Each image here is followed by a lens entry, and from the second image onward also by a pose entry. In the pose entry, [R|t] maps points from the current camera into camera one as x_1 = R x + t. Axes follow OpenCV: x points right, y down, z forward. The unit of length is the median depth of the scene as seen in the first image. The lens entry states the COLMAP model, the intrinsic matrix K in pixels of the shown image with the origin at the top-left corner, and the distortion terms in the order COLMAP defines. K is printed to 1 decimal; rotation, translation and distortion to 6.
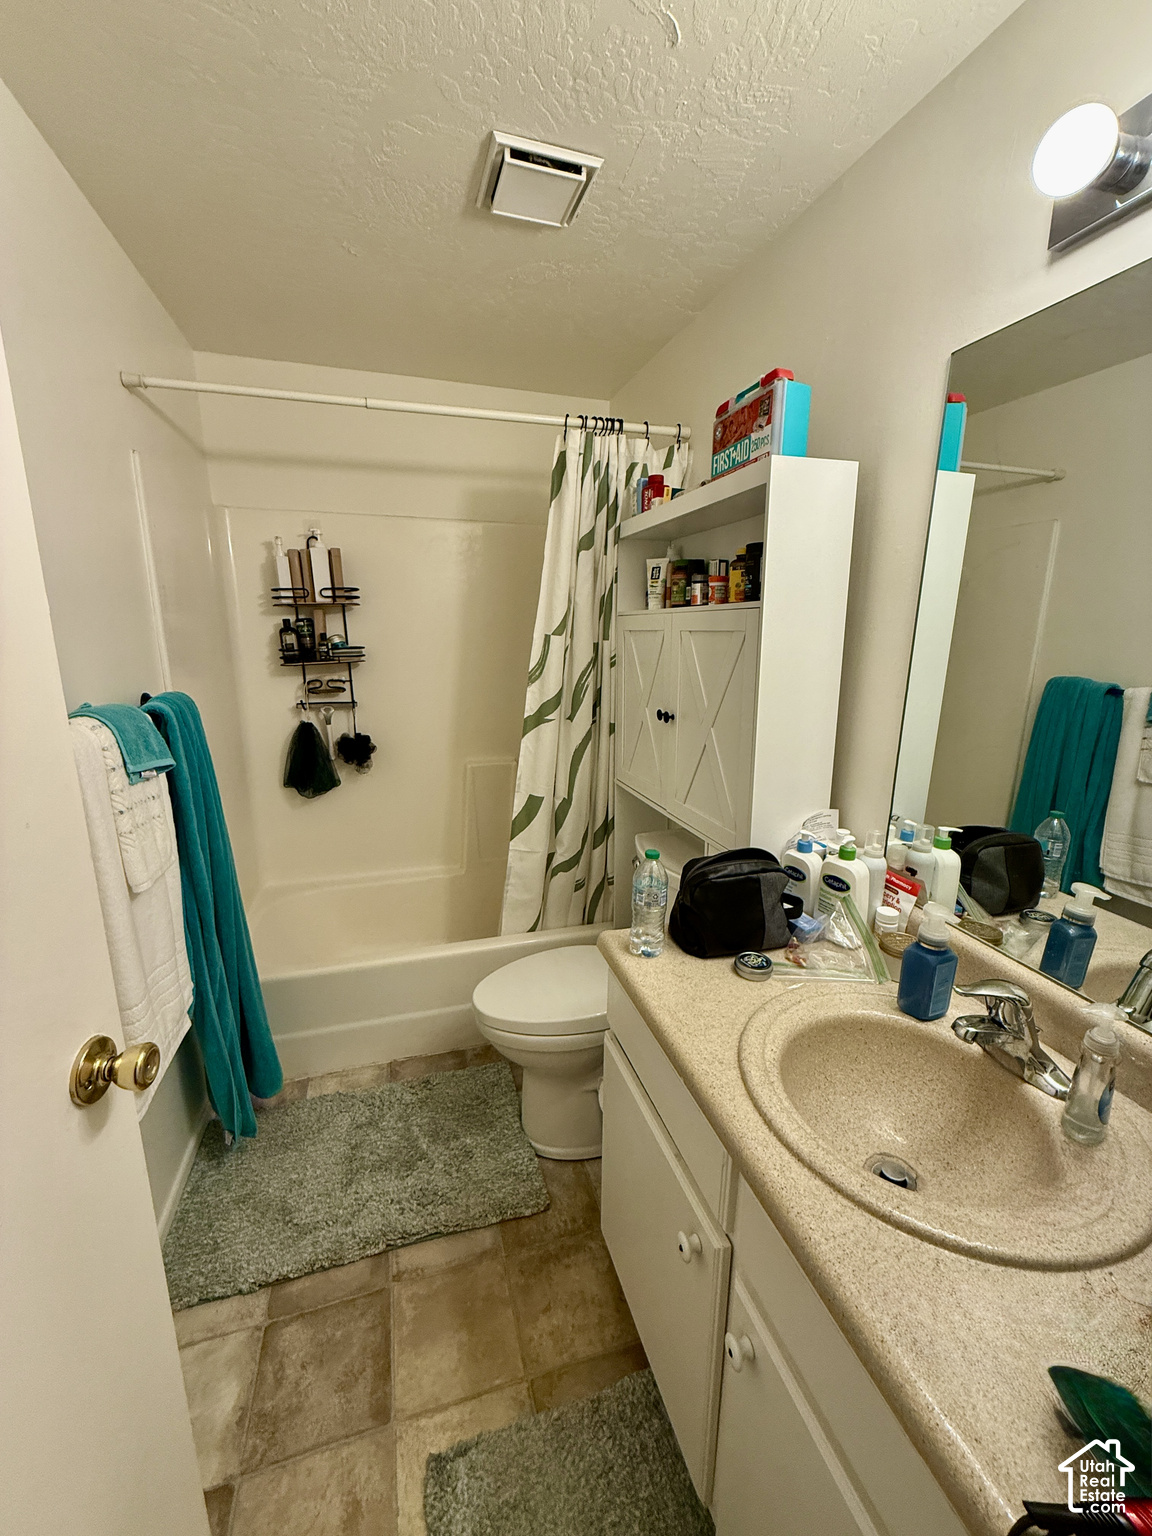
lens RADIAL K [[609.6, 0, 572.6], [0, 609.6, 769.2], [0, 0, 1]] dist [0.001977, -0.000315]
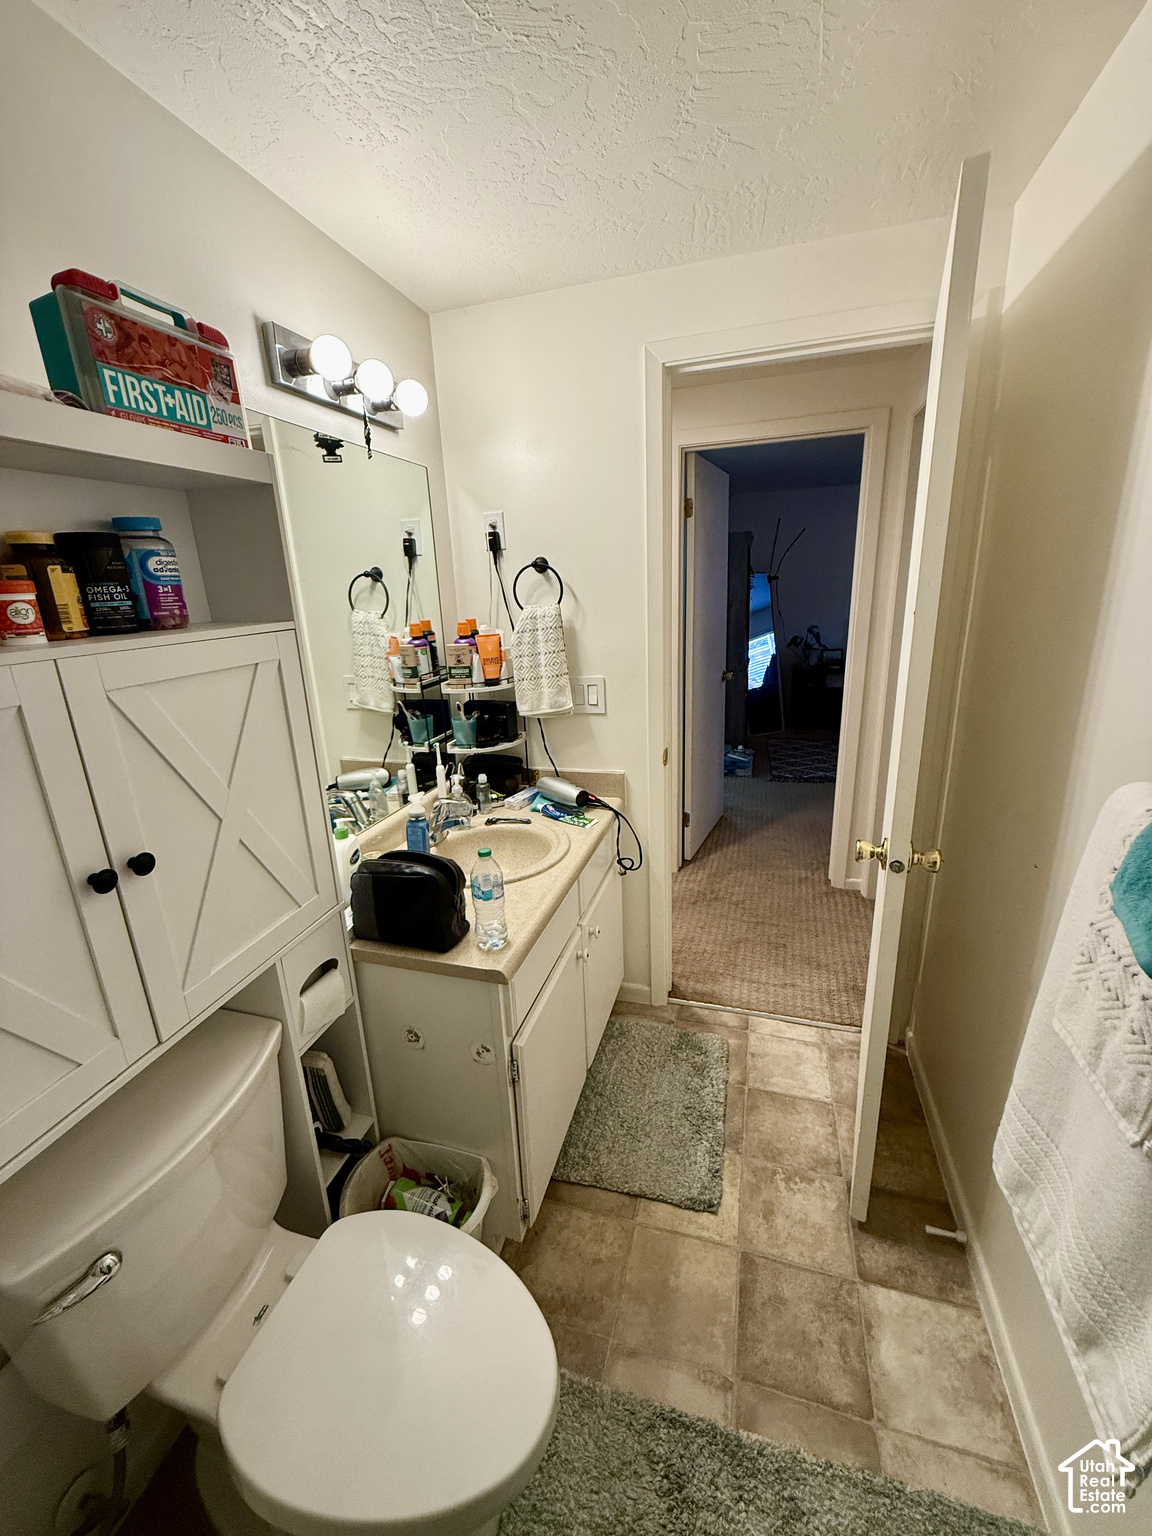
lens RADIAL K [[606.8, 0, 576.0], [0, 606.8, 768.0], [0, 0, 1]] dist [0.000001, -0.000257]
pose [[-0.832863, -0.133576, 0.537119, -0.497664], [0.159168, 0.871643, 0.463577, -0.412779], [-0.530099, 0.471588, -0.704698, 1.430164]]
